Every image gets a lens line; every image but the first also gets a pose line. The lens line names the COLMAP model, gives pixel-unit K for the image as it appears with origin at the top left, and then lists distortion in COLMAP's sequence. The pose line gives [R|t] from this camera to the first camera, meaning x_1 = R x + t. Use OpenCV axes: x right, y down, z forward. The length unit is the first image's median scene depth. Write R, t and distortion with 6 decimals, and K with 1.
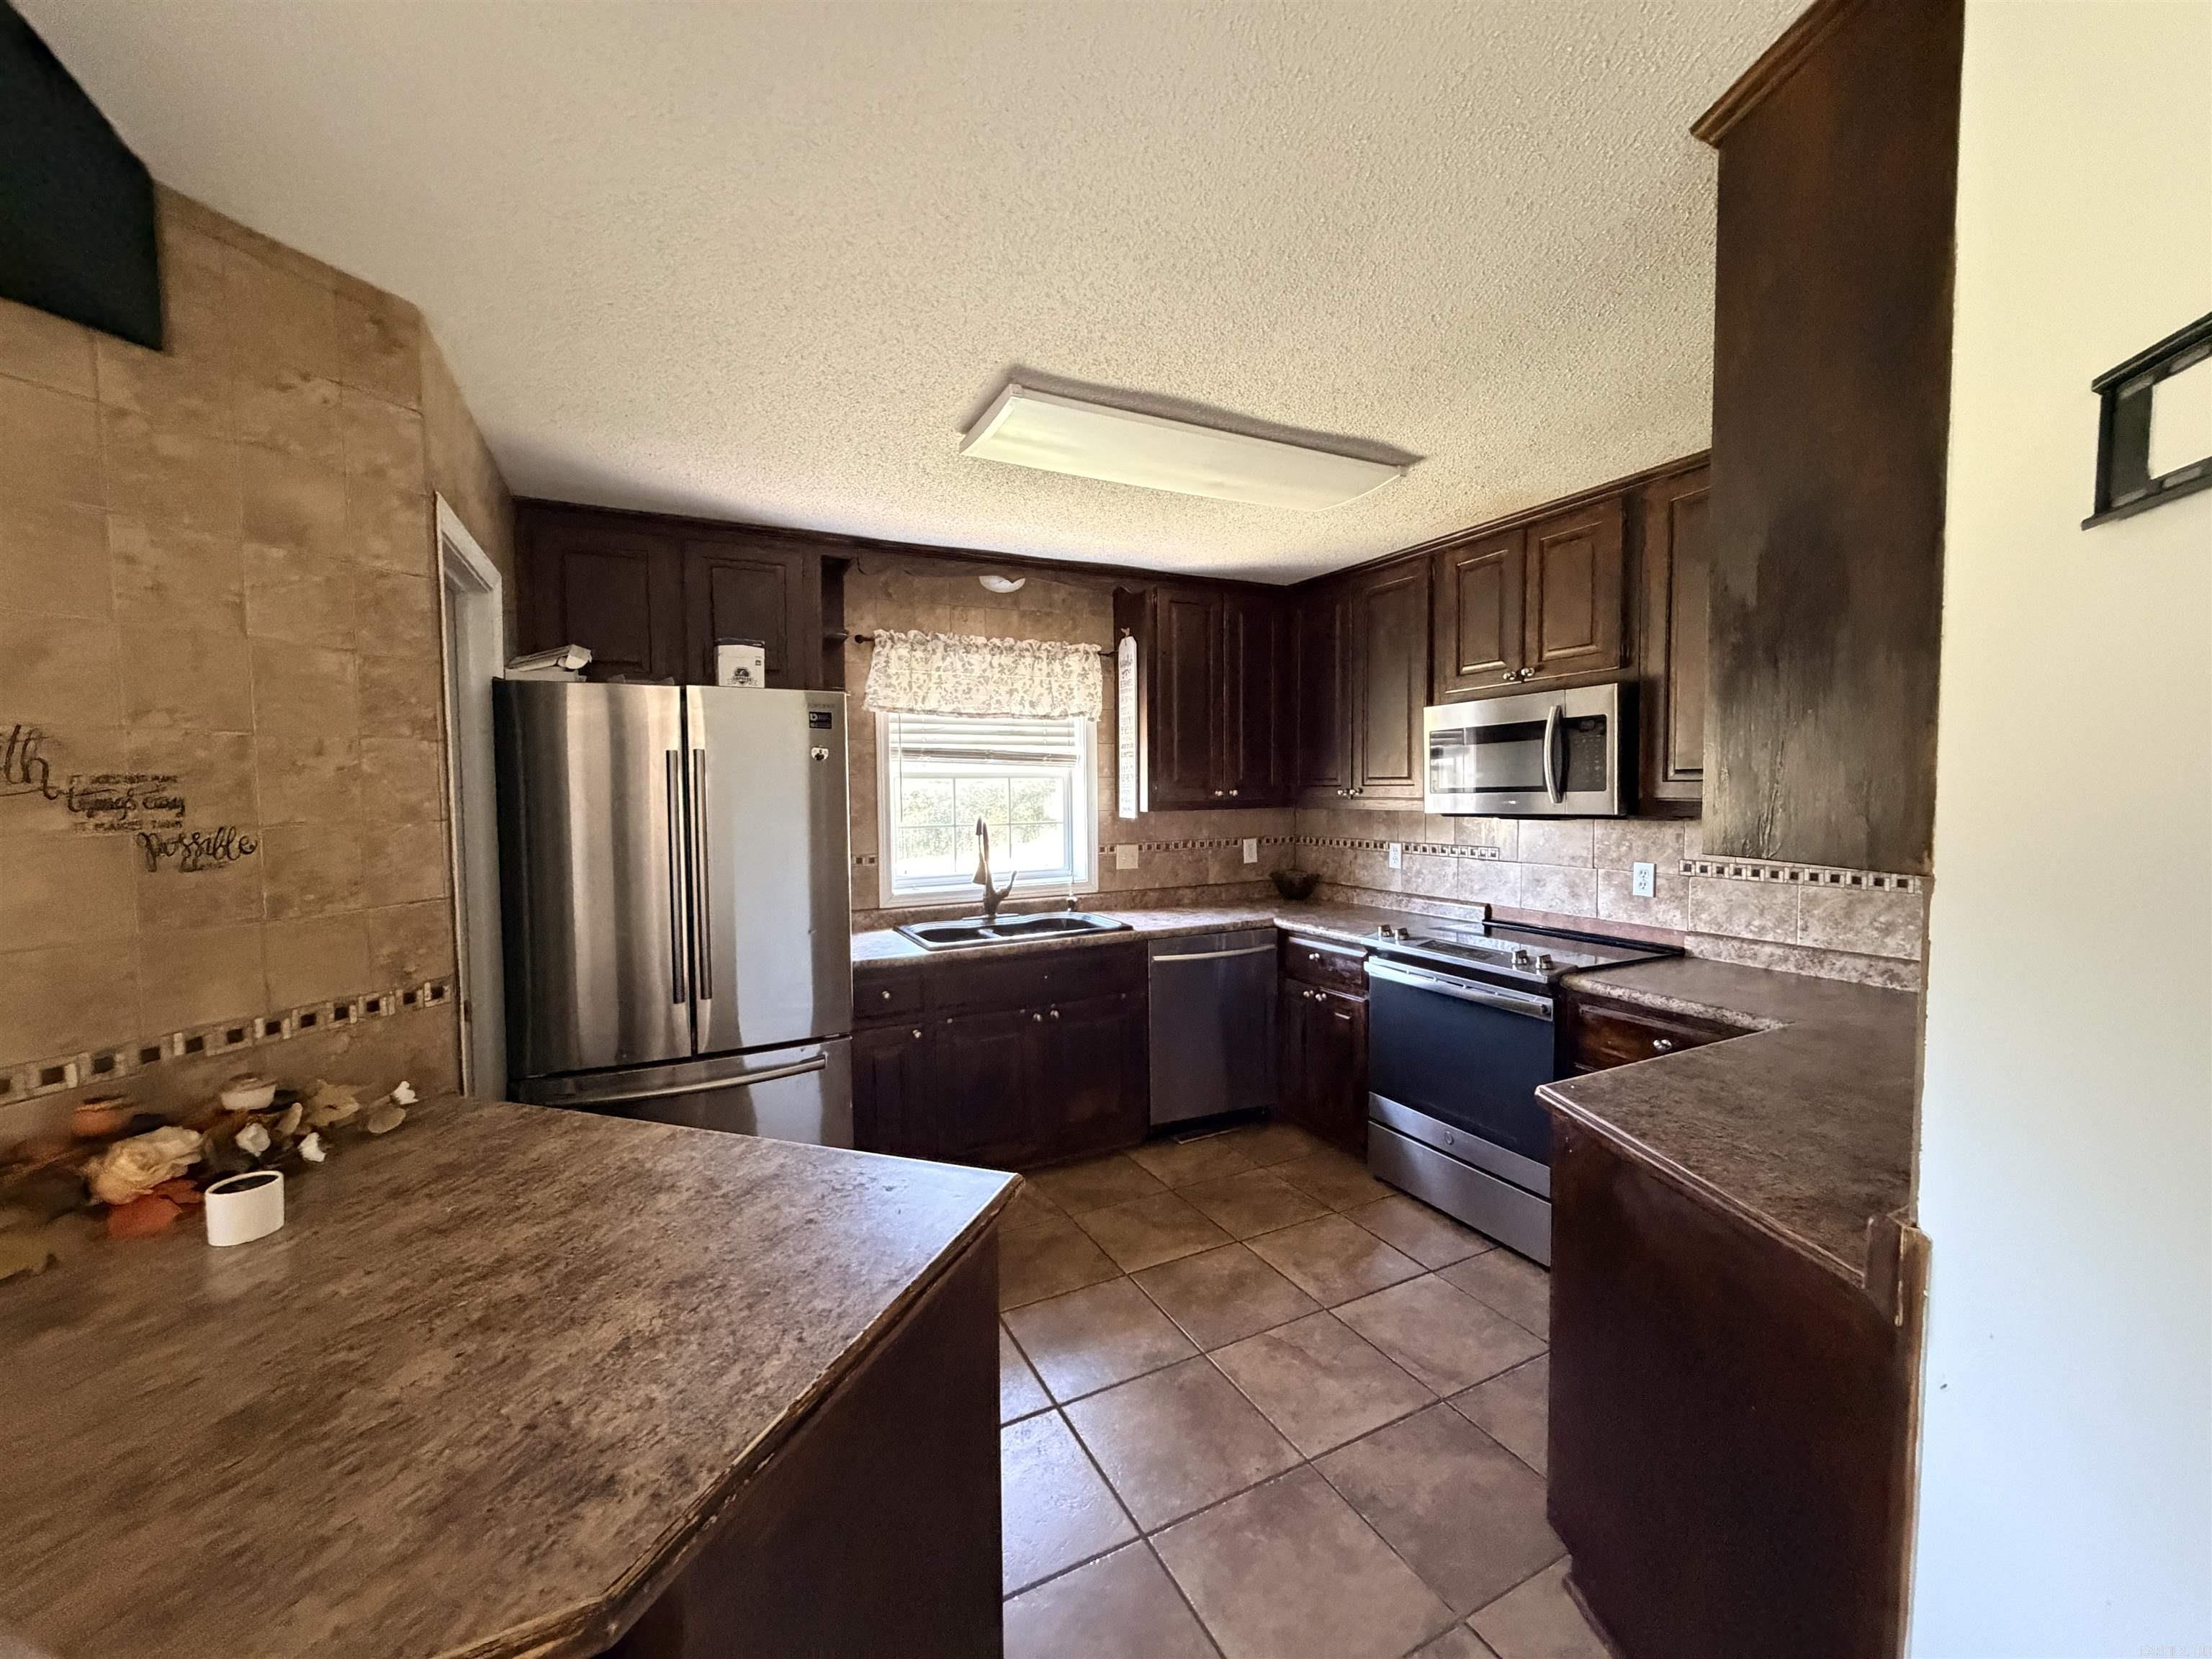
lens RADIAL K [[876.7, 0, 1103.6], [0, 876.7, 830.6], [0, 0, 1]] dist [-0.000061, 0.000185]
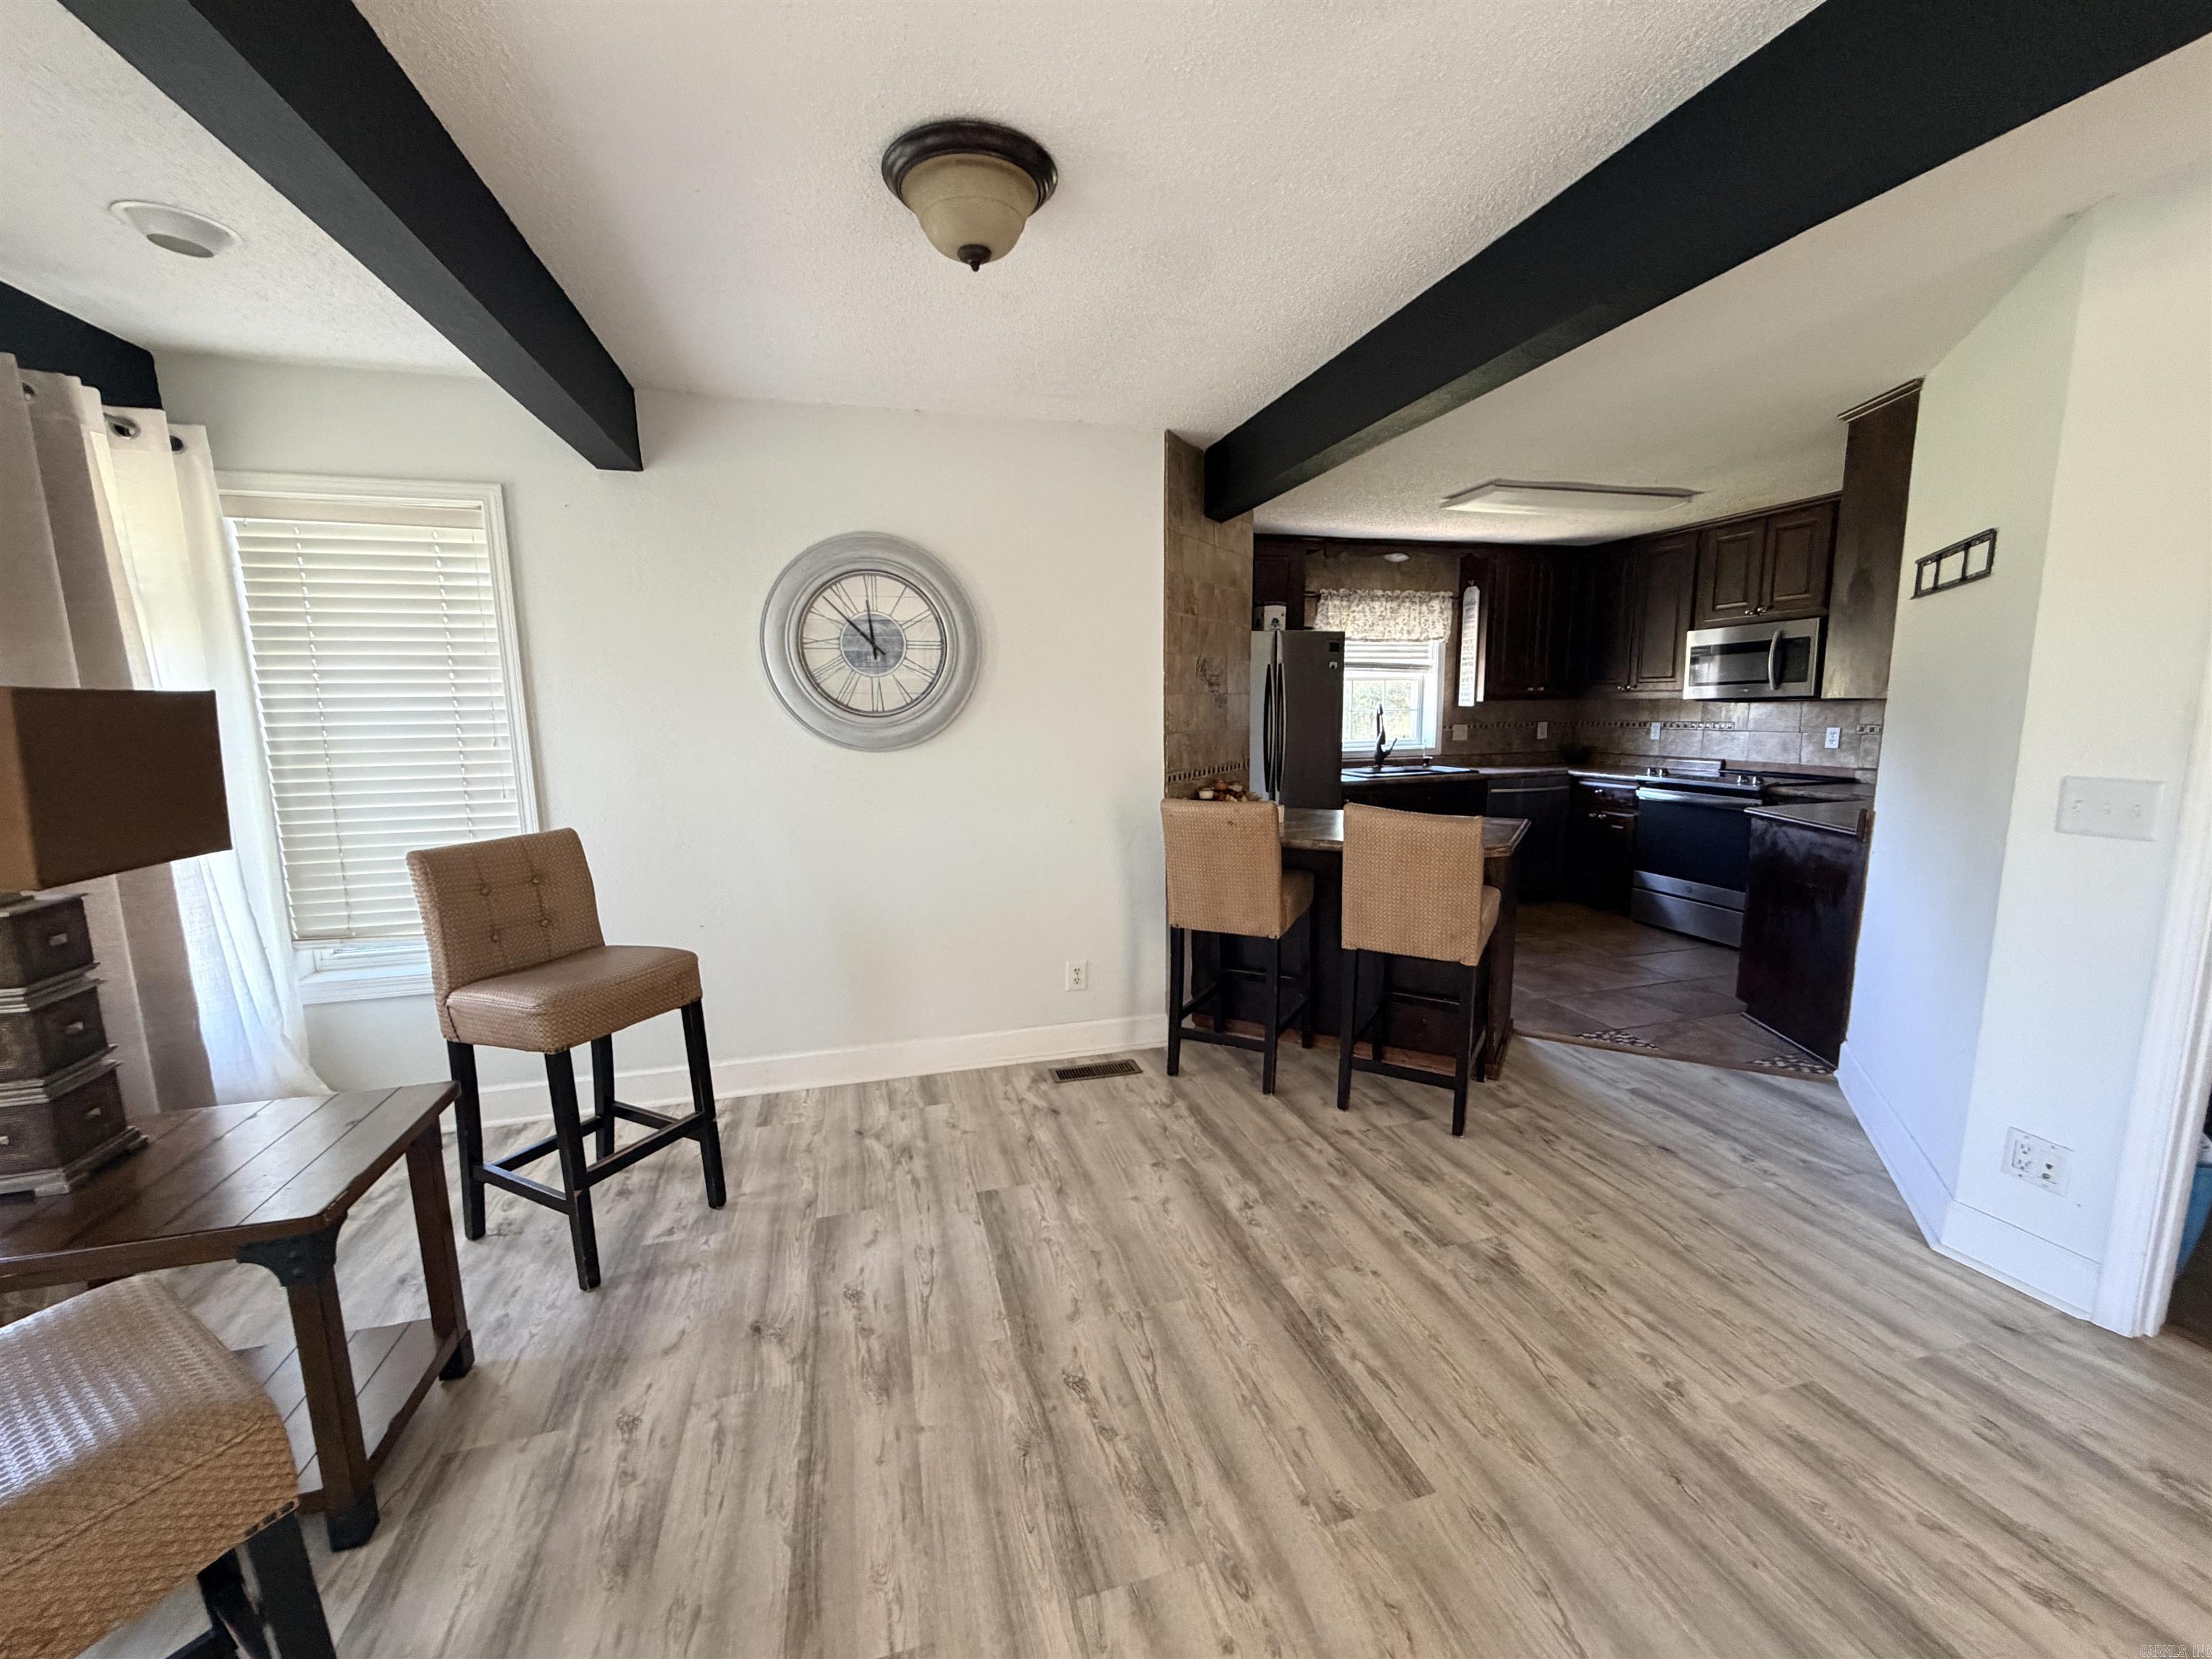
lens RADIAL K [[876.7, 0, 1103.6], [0, 876.7, 830.6], [0, 0, 1]] dist [-0.000061, 0.000185]
pose [[0.980679, 0.024330, -0.194106, -0.321067], [-0.005360, 0.995205, 0.097662, 0.062168], [0.195552, -0.094734, 0.976107, -0.714177]]
